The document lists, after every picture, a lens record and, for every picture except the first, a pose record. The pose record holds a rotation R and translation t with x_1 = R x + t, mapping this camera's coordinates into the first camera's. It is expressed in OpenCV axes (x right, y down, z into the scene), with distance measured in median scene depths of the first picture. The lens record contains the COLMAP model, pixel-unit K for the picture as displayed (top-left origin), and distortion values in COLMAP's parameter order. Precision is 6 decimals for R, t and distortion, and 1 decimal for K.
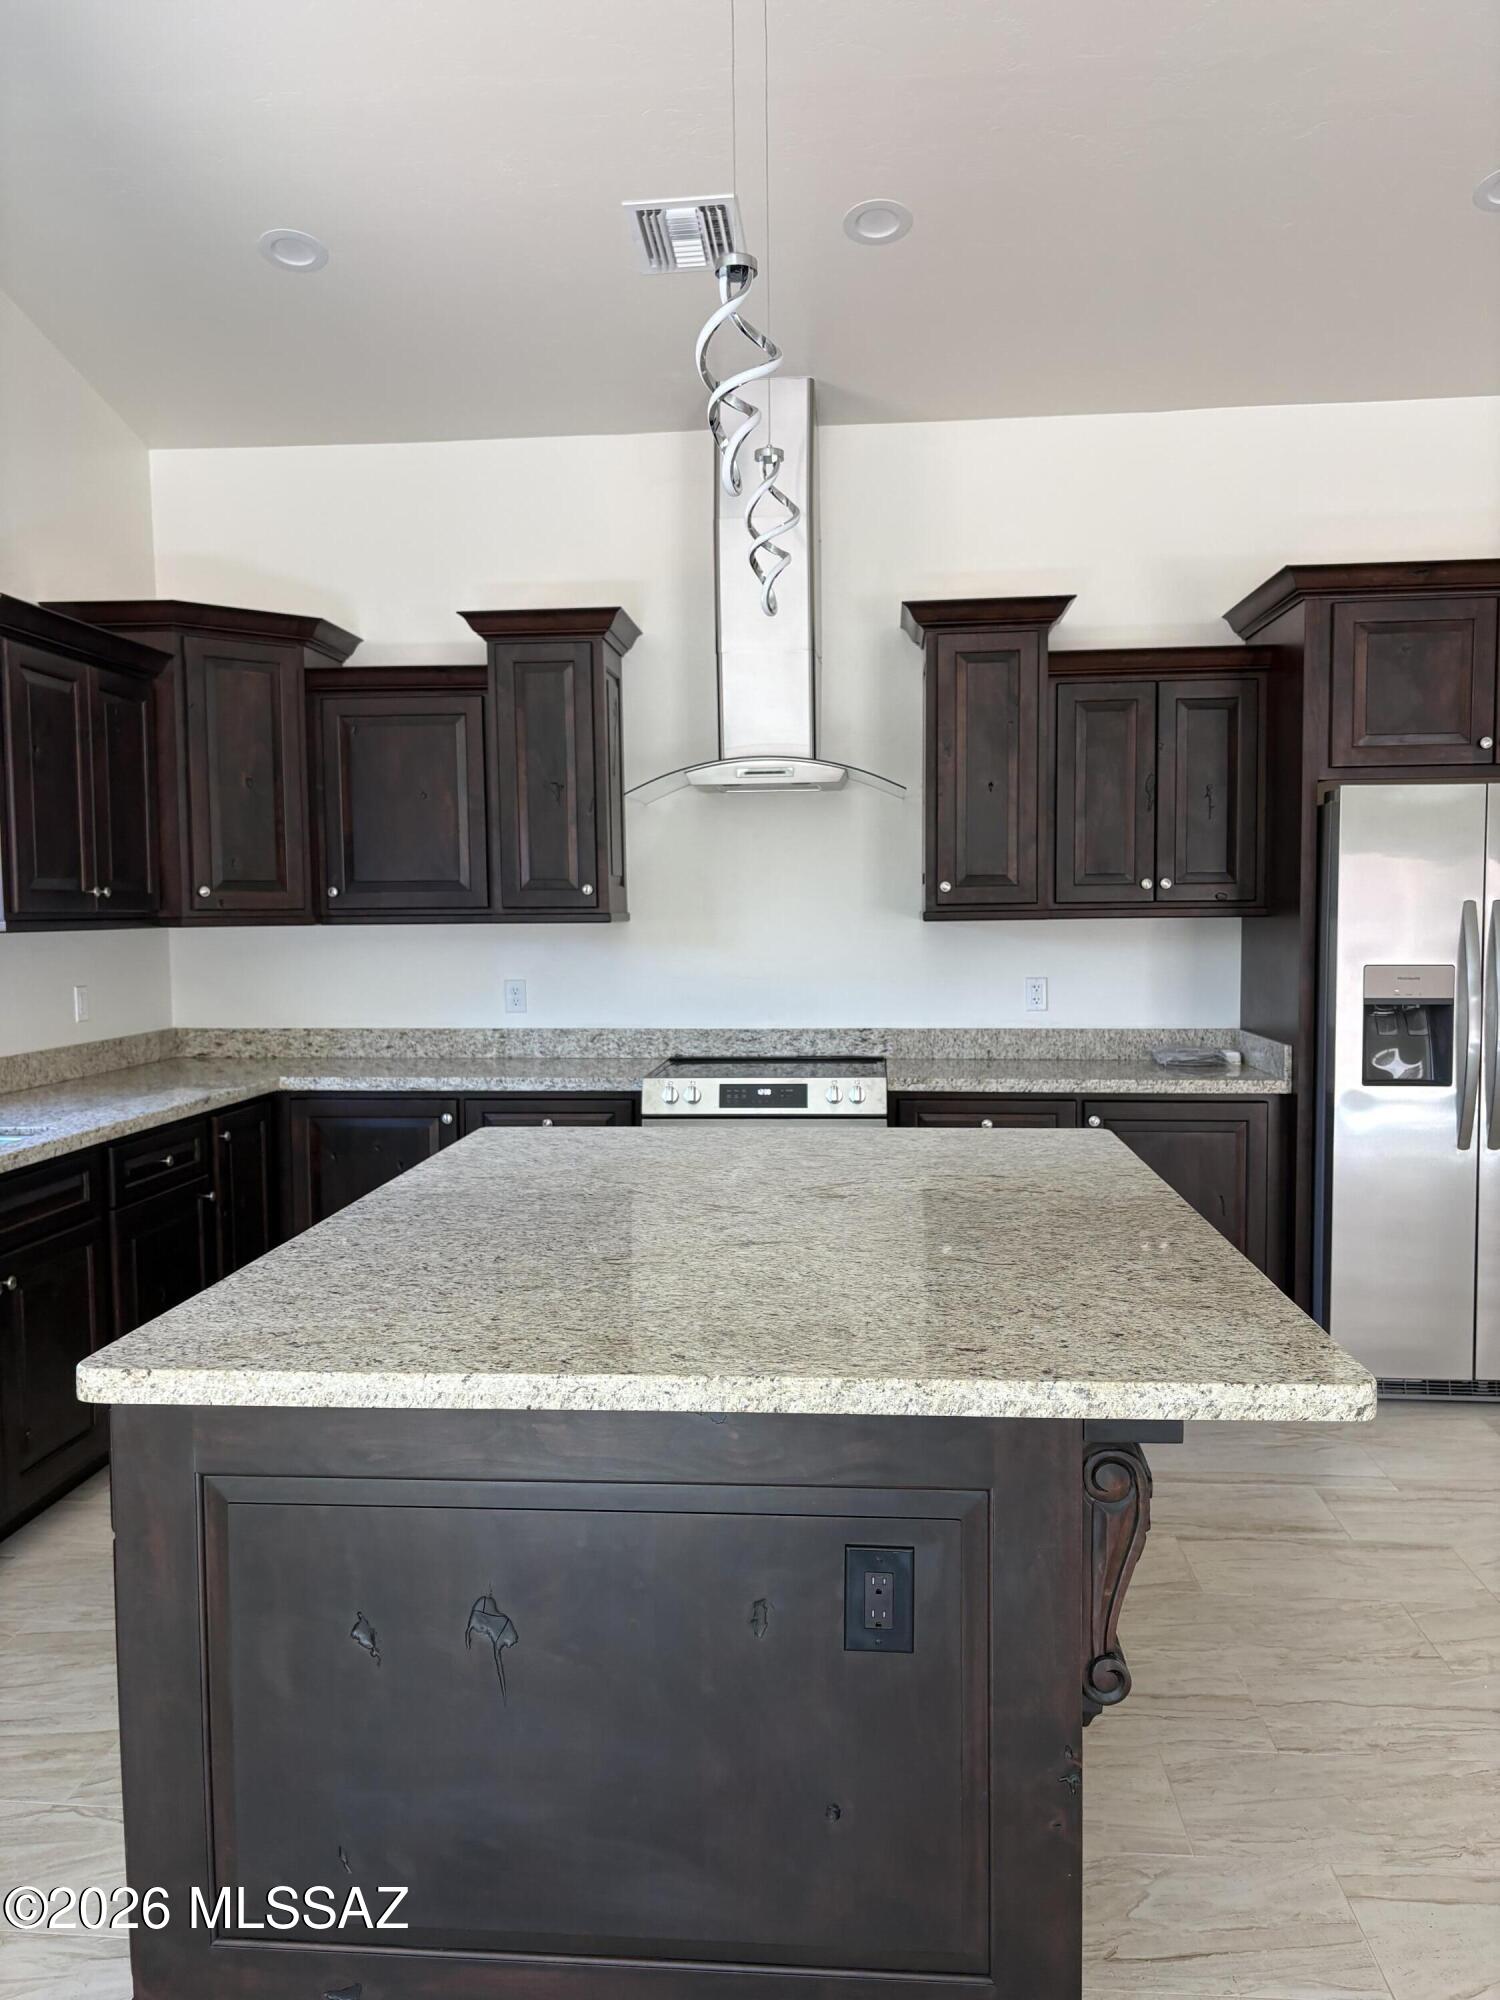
lens RADIAL K [[1537.3, 0, 750.0], [0, 1537.3, 1000.0], [0, 0, 1]] dist [0.070327, -0.101121]
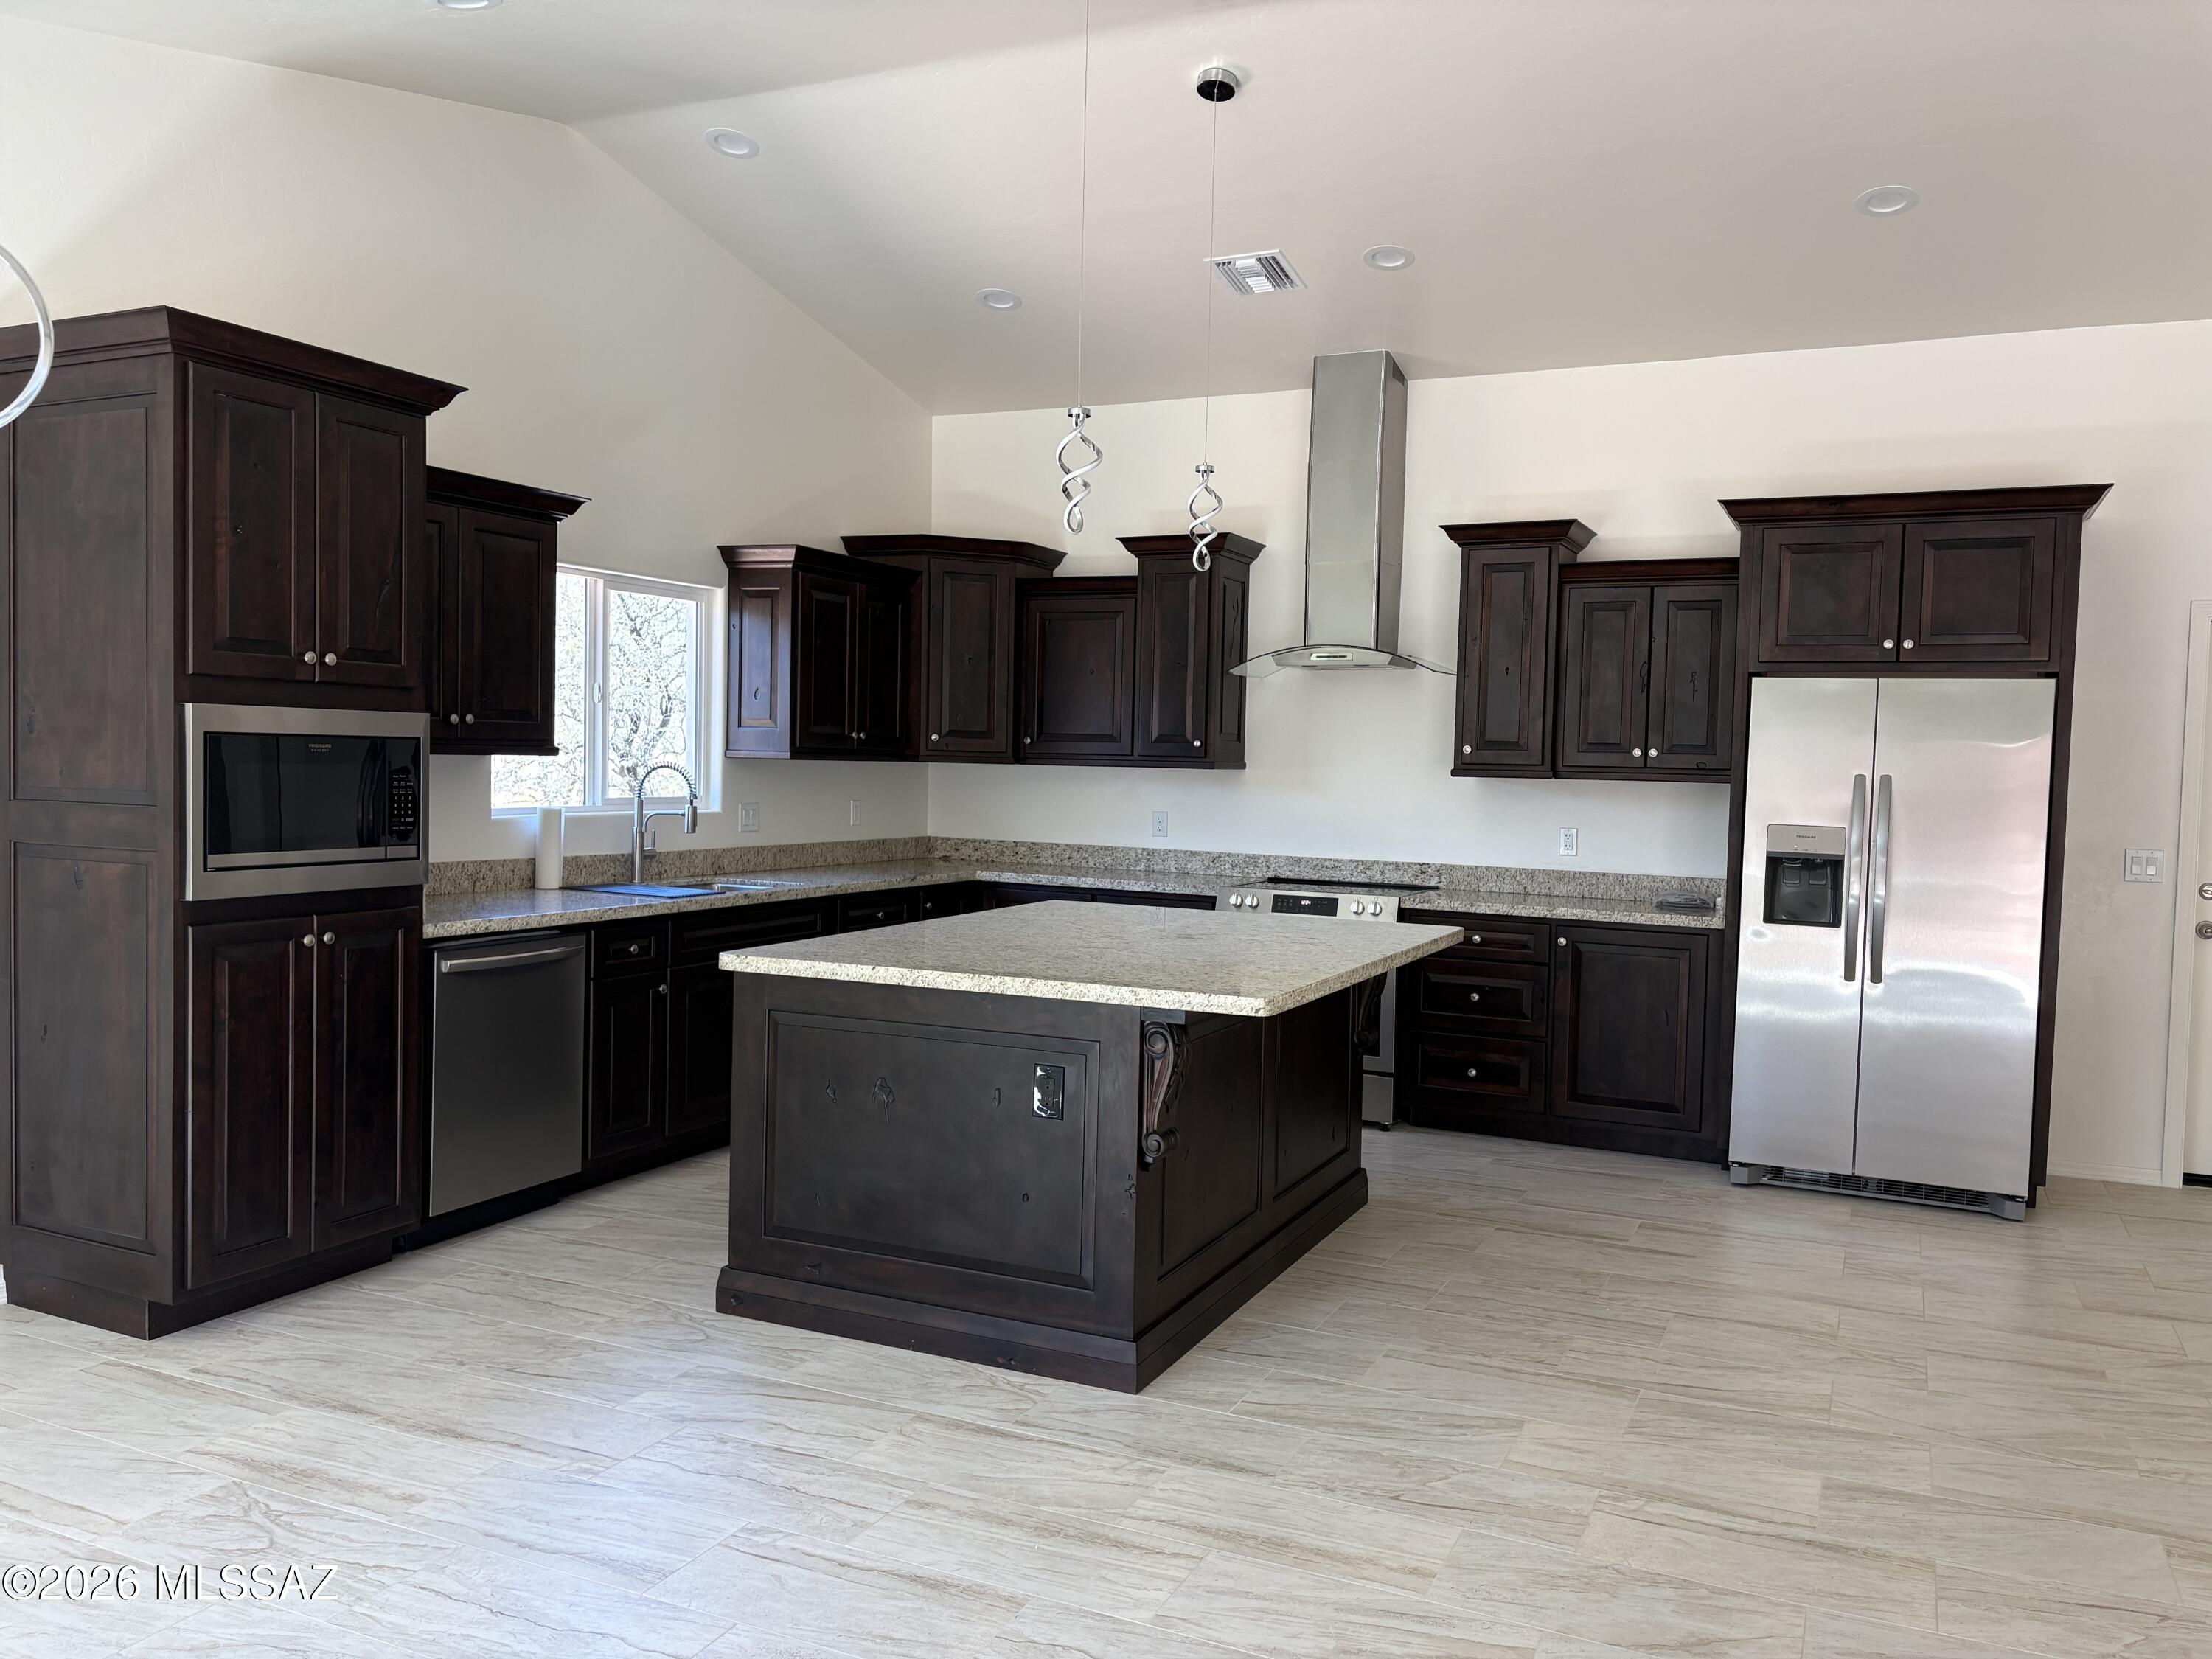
lens RADIAL K [[1650.0, 0, 1108.9], [0, 1650.0, 820.3], [0, 0, 1]] dist [0.145623, -0.315440]
pose [[0.939846, 0.046103, -0.338473, 0.312801], [-0.054716, 0.998375, -0.015946, 0.021270], [0.337188, 0.033507, 0.940841, -0.368788]]
